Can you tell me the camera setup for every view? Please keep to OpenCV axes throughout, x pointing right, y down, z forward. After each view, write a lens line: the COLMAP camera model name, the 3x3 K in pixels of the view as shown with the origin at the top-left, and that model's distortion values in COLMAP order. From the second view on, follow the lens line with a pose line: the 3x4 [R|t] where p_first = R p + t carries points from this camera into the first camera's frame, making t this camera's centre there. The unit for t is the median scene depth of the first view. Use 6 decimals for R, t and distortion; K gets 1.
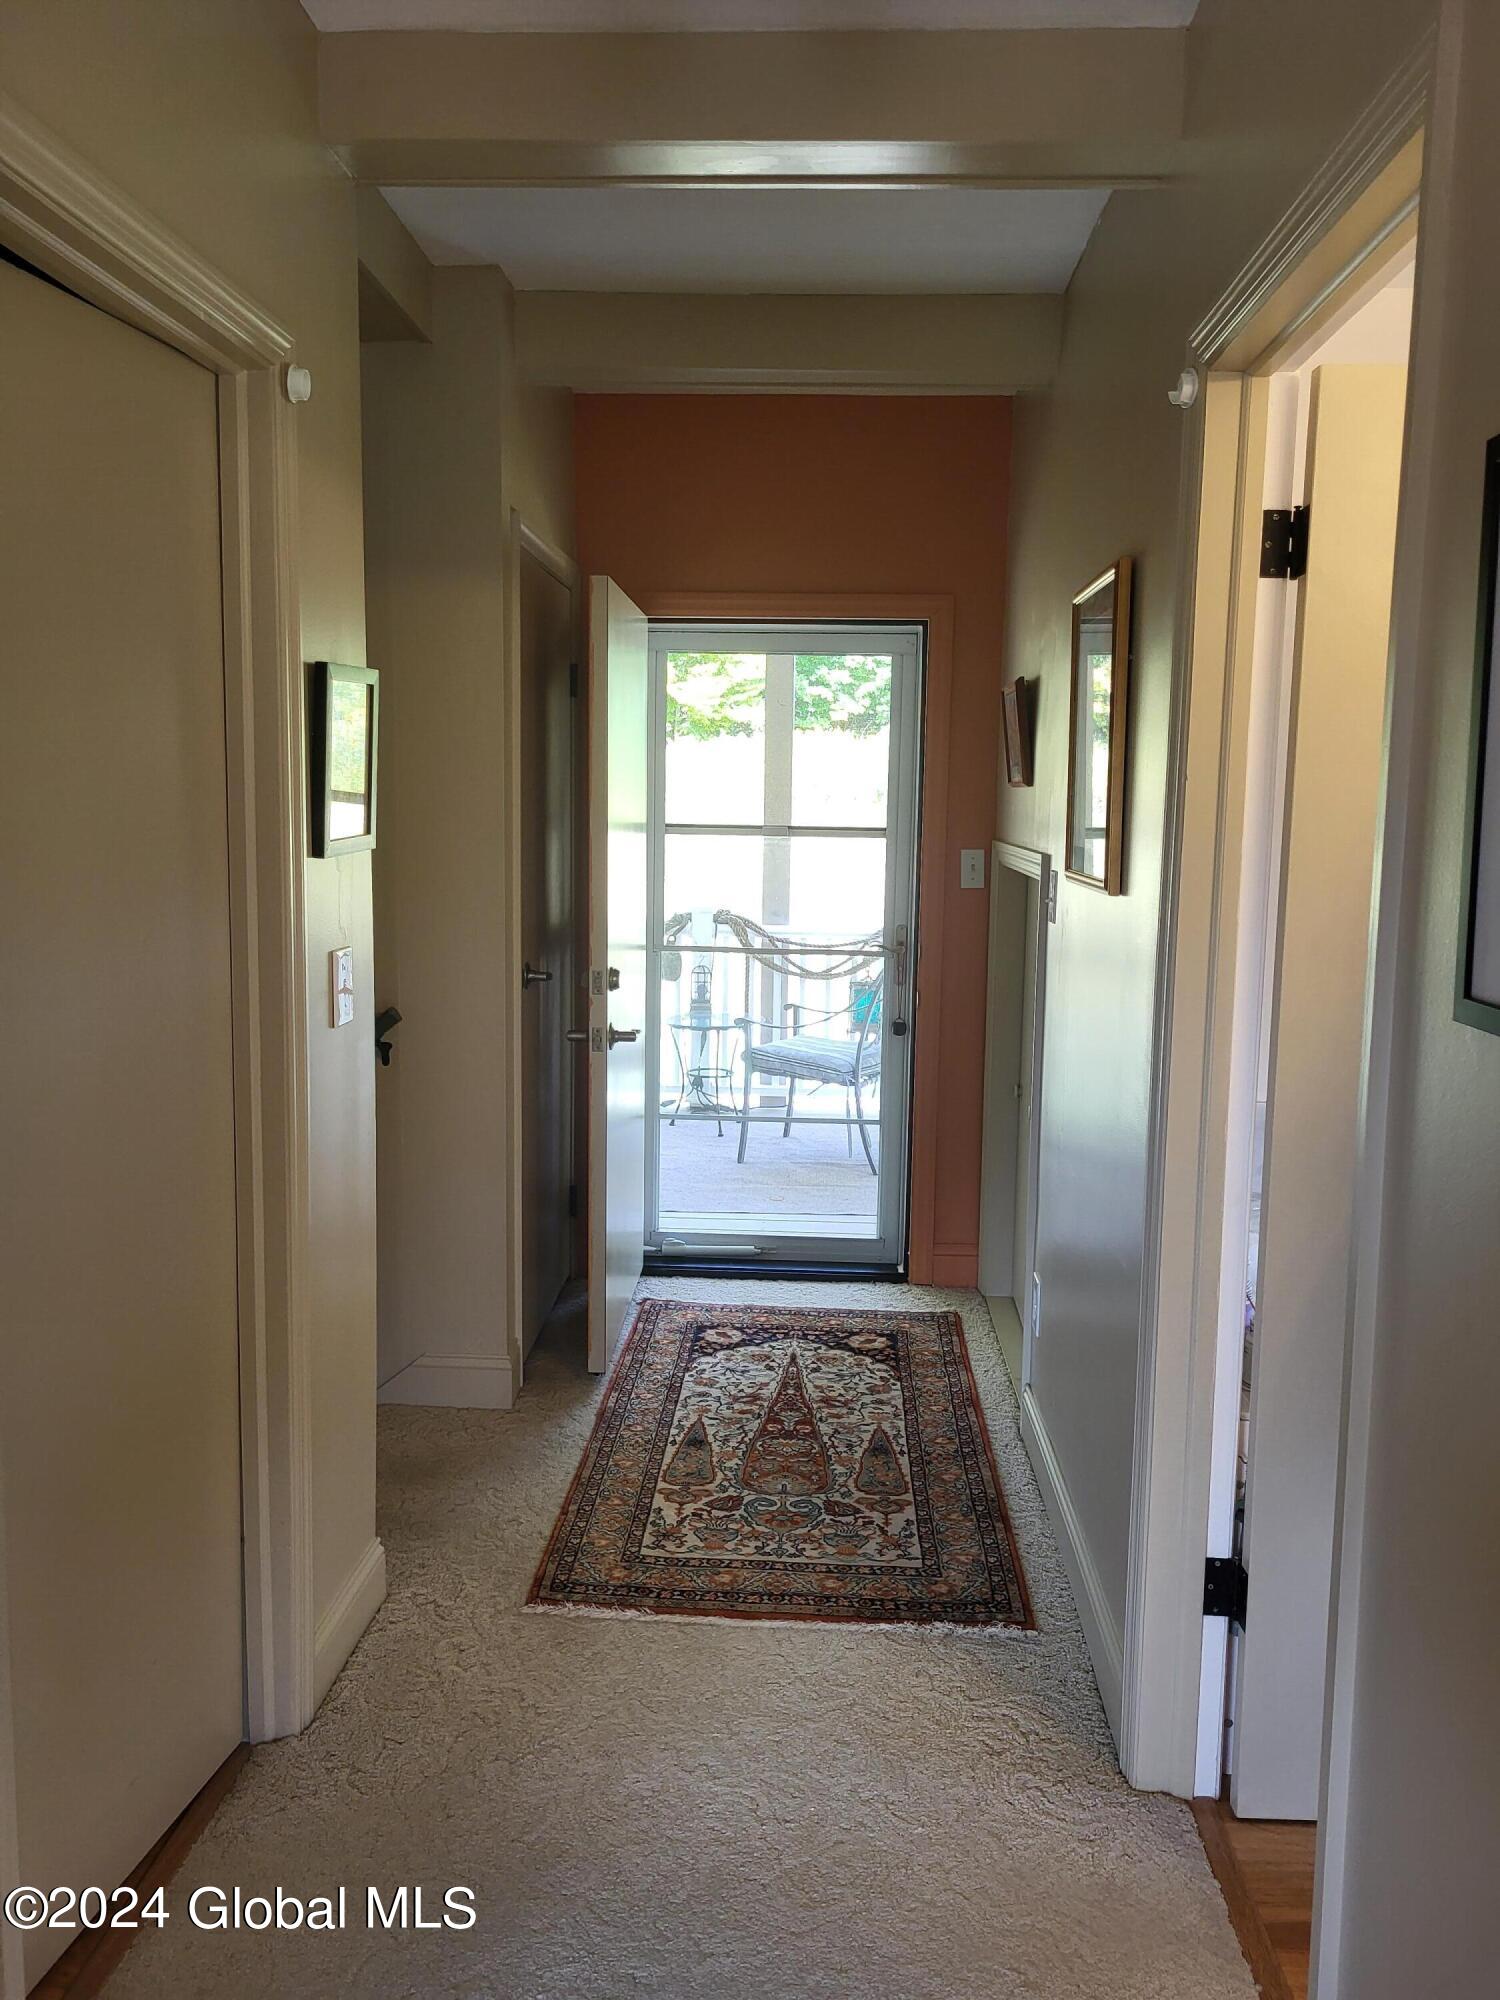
lens RADIAL K [[1527.3, 0, 750.0], [0, 1527.3, 1000.0], [0, 0, 1]] dist [0.049490, -0.055583]
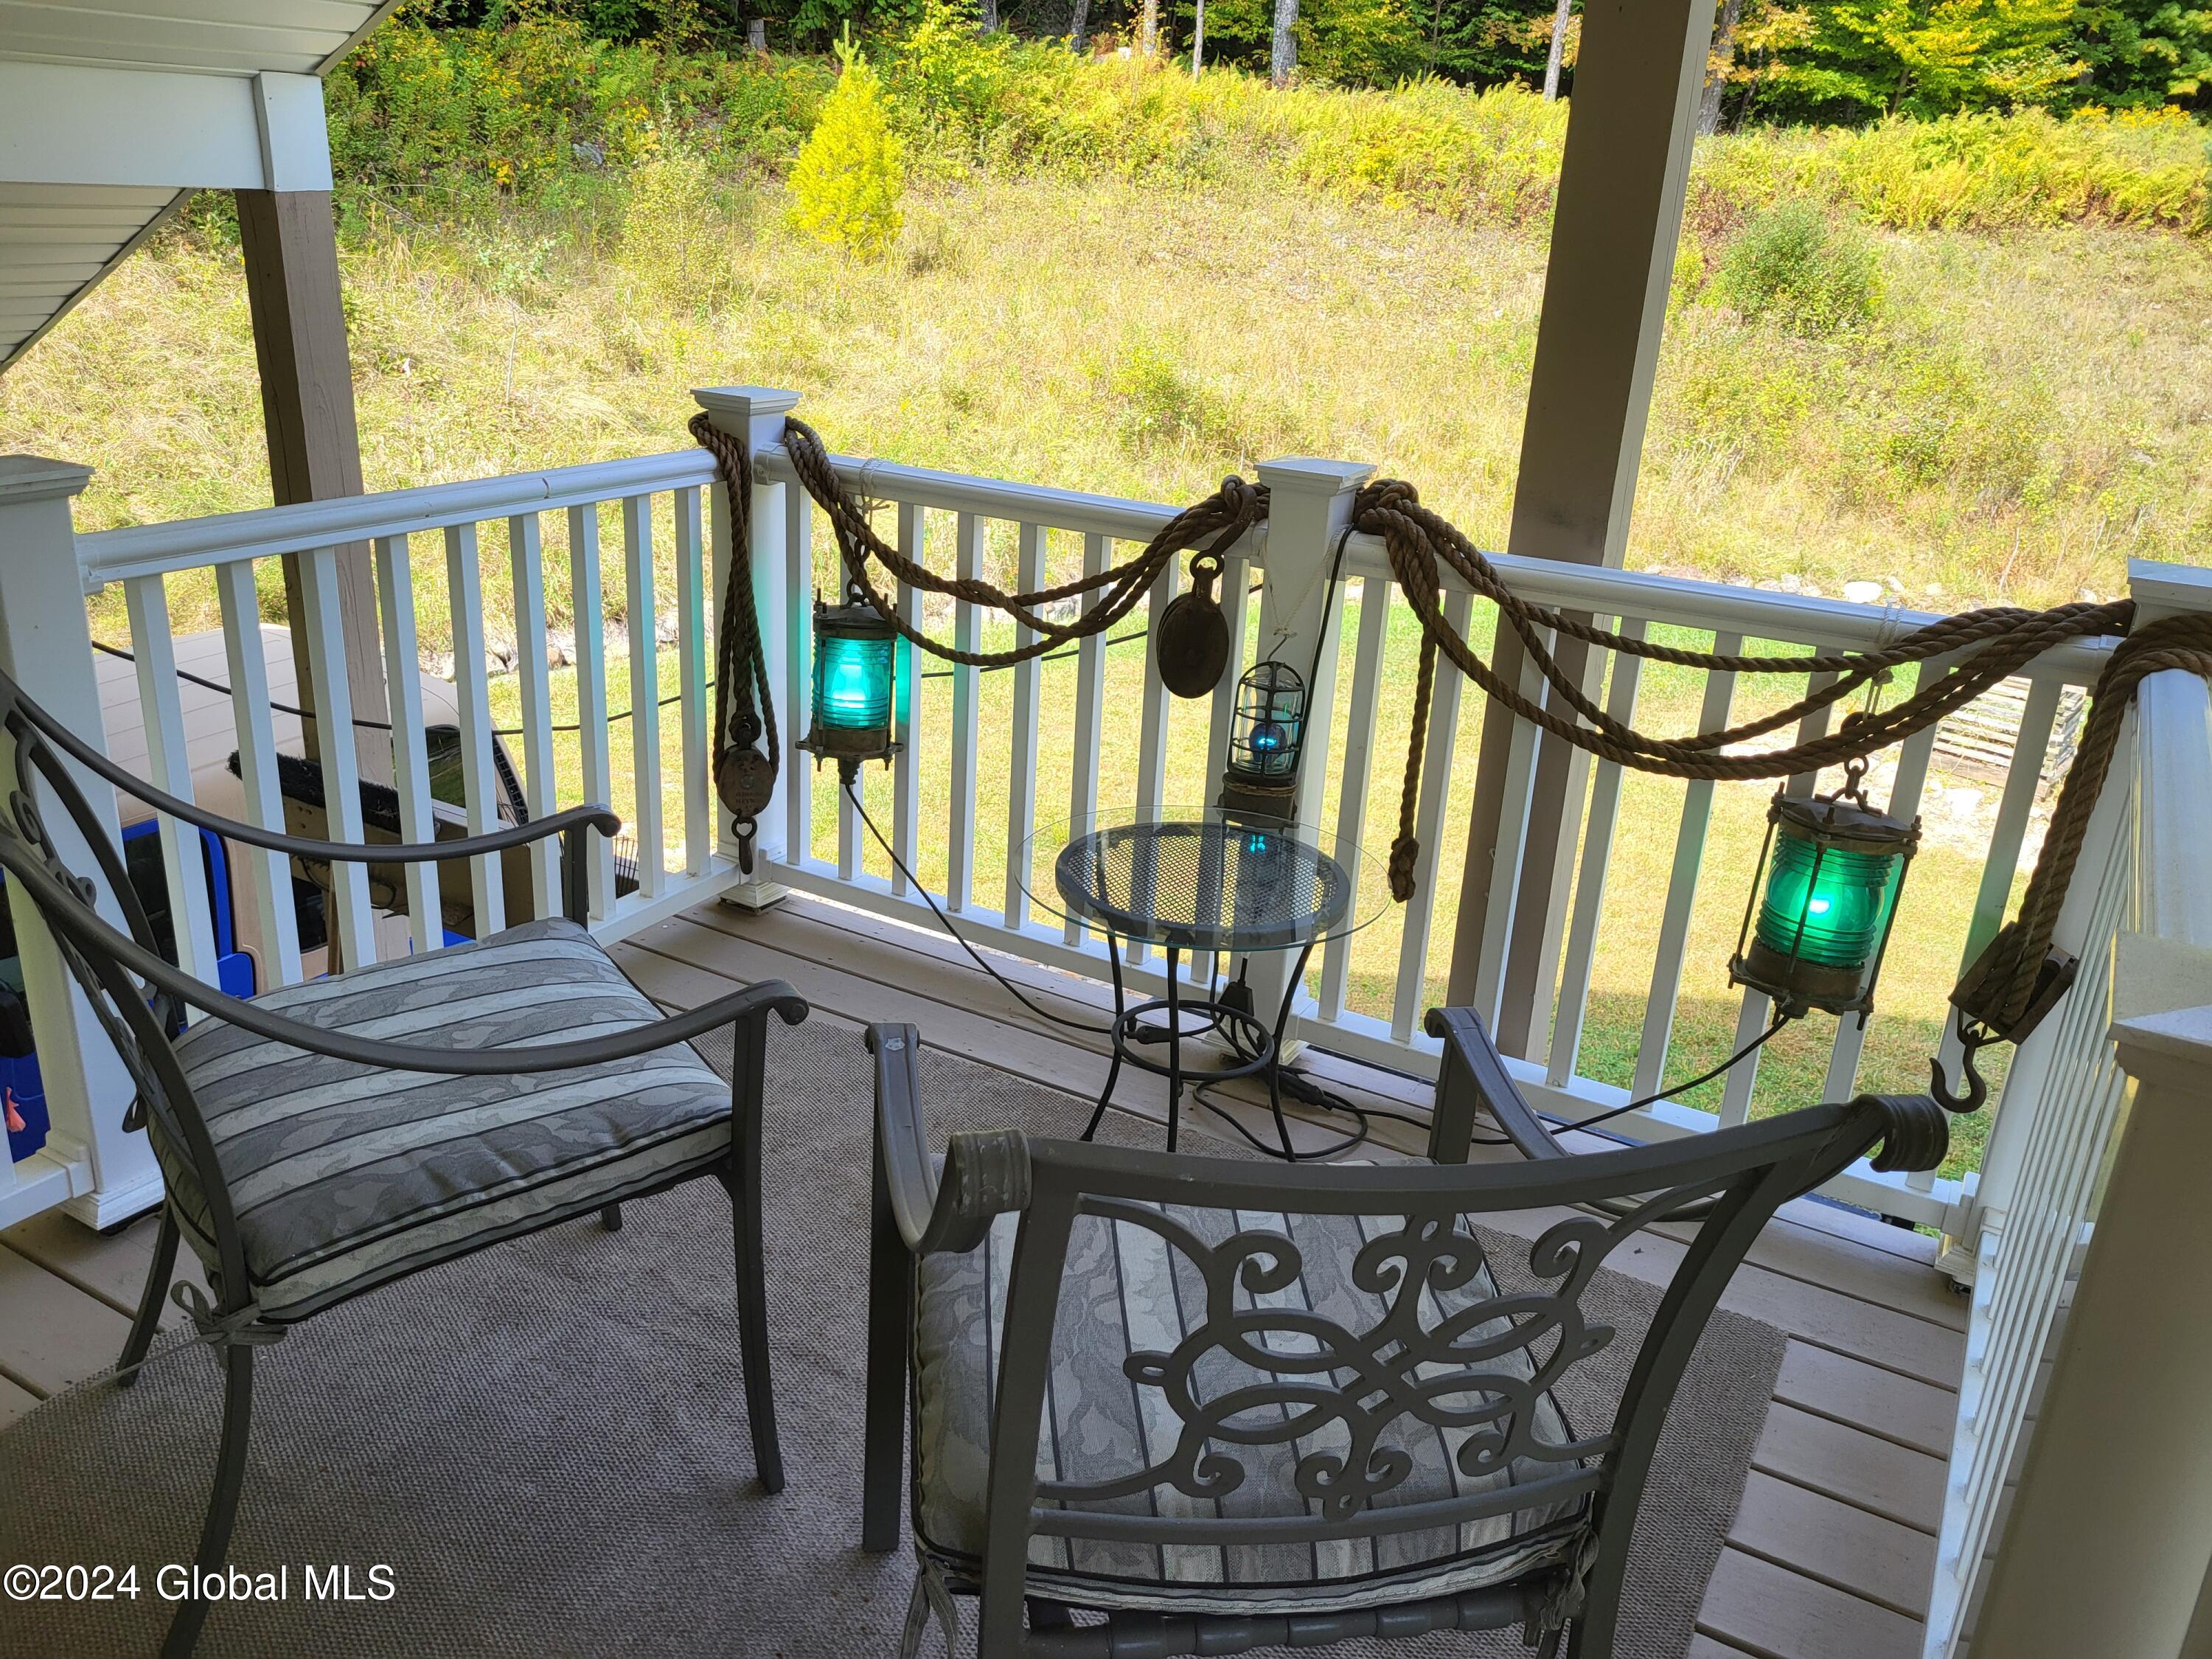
lens RADIAL K [[1732.0, 0, 1097.7], [0, 1732.0, 832.3], [0, 0, 1]] dist [0.001031, -0.001359]
pose [[0.889247, 0.179519, -0.420728, 0.017137], [-0.087073, 0.969385, 0.229589, -0.013242], [0.449063, -0.167527, 0.877654, 0.128108]]
